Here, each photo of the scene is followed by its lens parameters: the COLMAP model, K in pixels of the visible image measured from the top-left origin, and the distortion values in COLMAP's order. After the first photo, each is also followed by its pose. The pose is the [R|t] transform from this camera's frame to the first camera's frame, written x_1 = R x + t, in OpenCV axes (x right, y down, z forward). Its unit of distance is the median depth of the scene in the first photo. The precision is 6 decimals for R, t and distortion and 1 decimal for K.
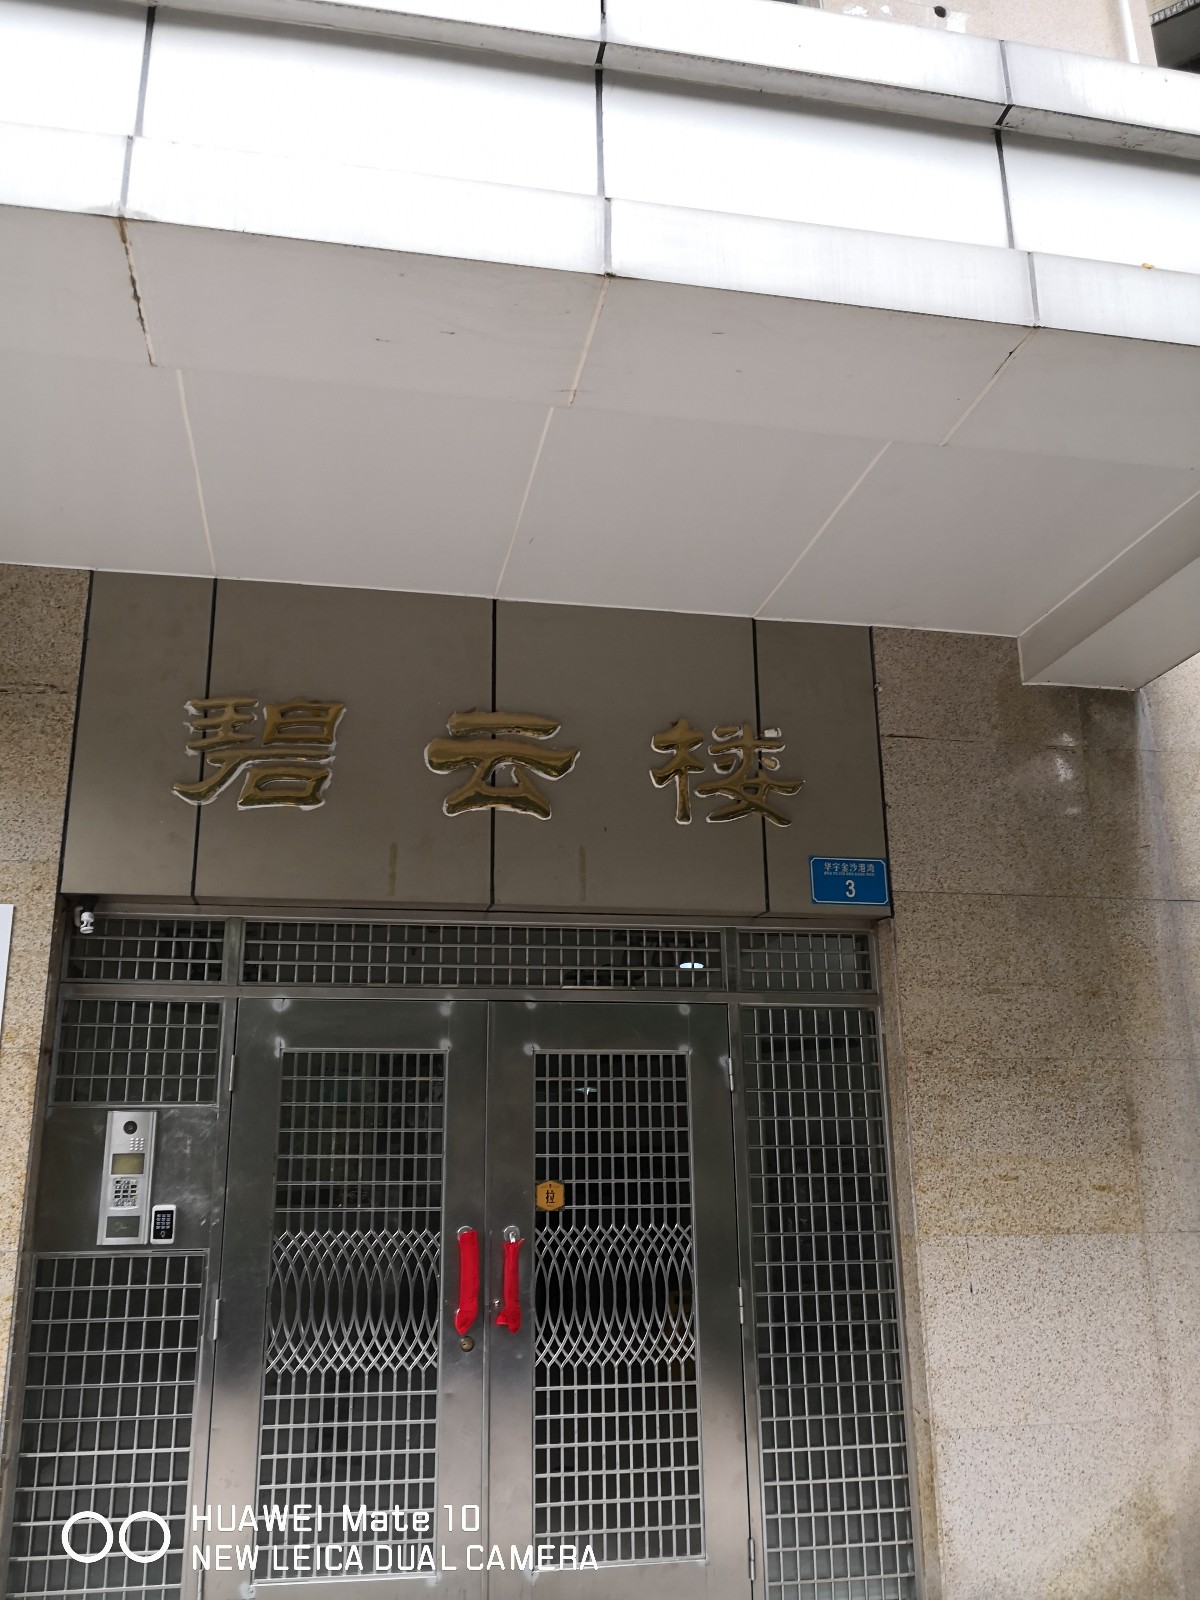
lens RADIAL K [[1277.9, 0, 593.0], [0, 1277.9, 803.6], [0, 0, 1]] dist [0.016536, -0.045345]
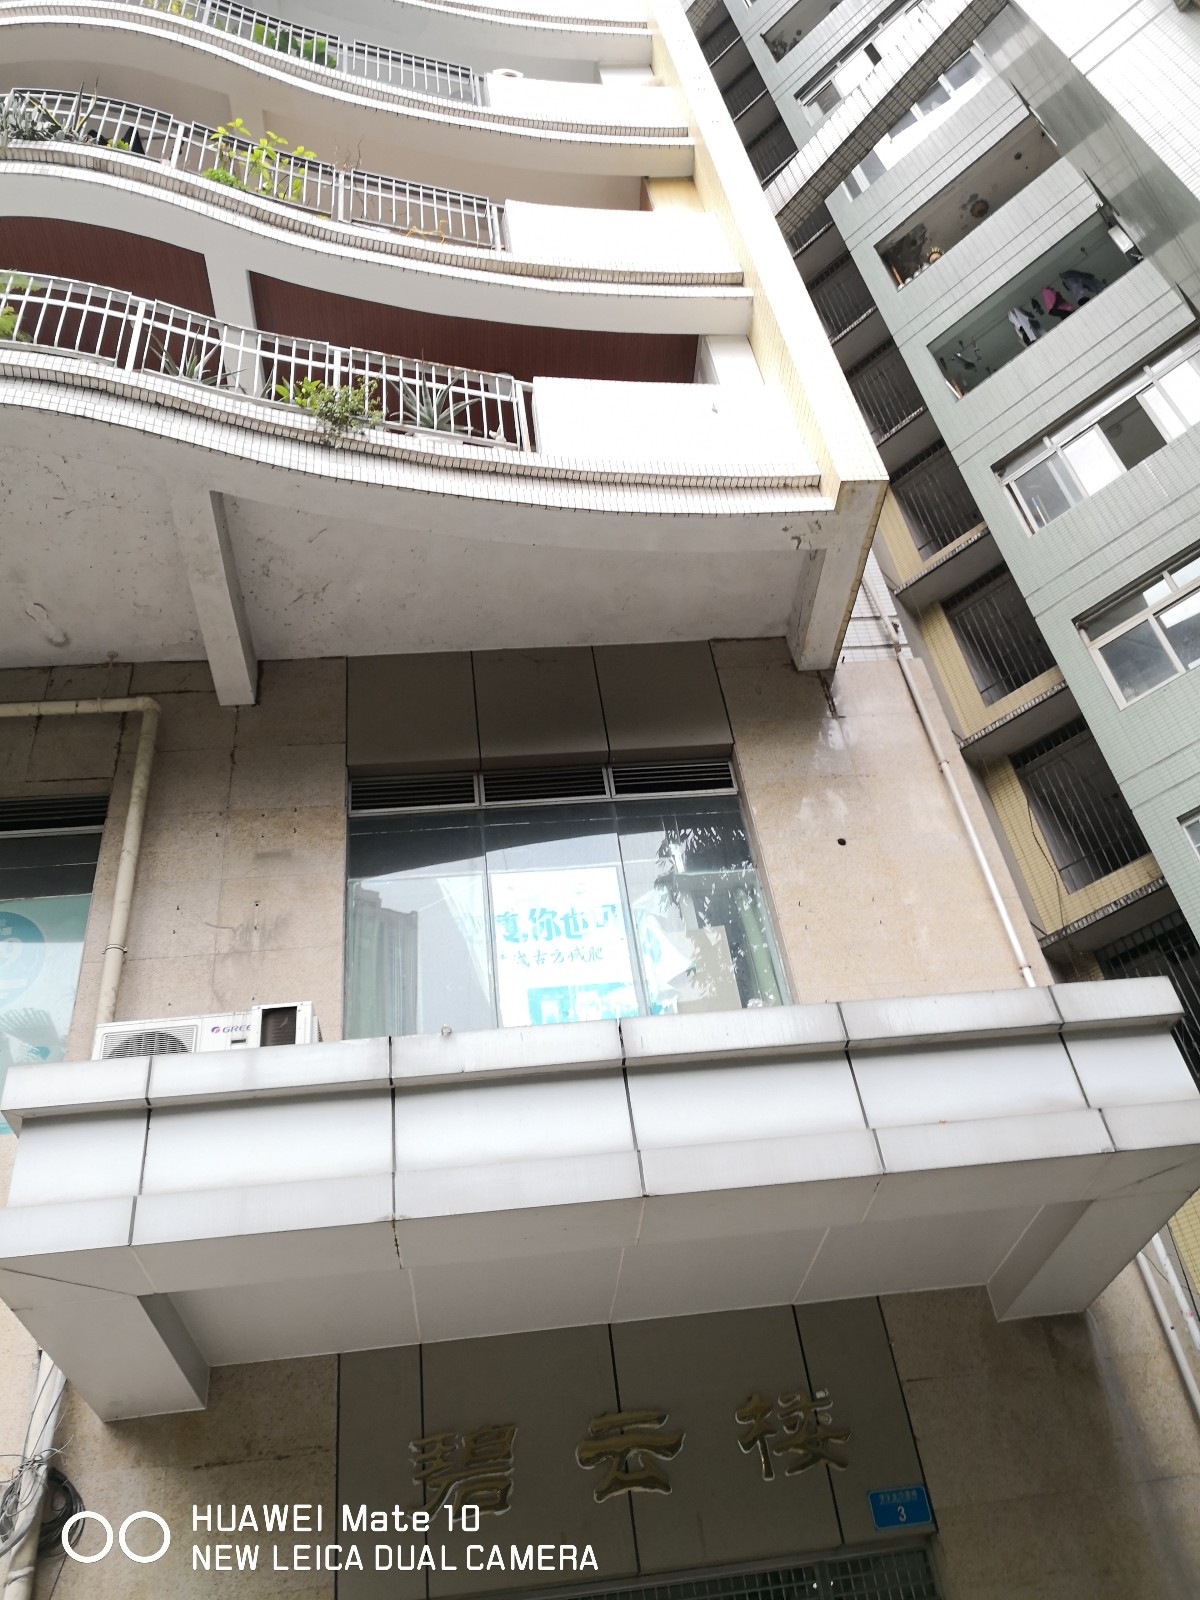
lens RADIAL K [[1277.9, 0, 613.4], [0, 1277.9, 789.8], [0, 0, 1]] dist [0.016536, -0.045345]
pose [[0.985026, -0.170482, -0.025664, 0.067156], [0.144600, 0.898029, -0.415493, -0.101545], [0.093881, 0.405560, 0.909234, -0.550998]]
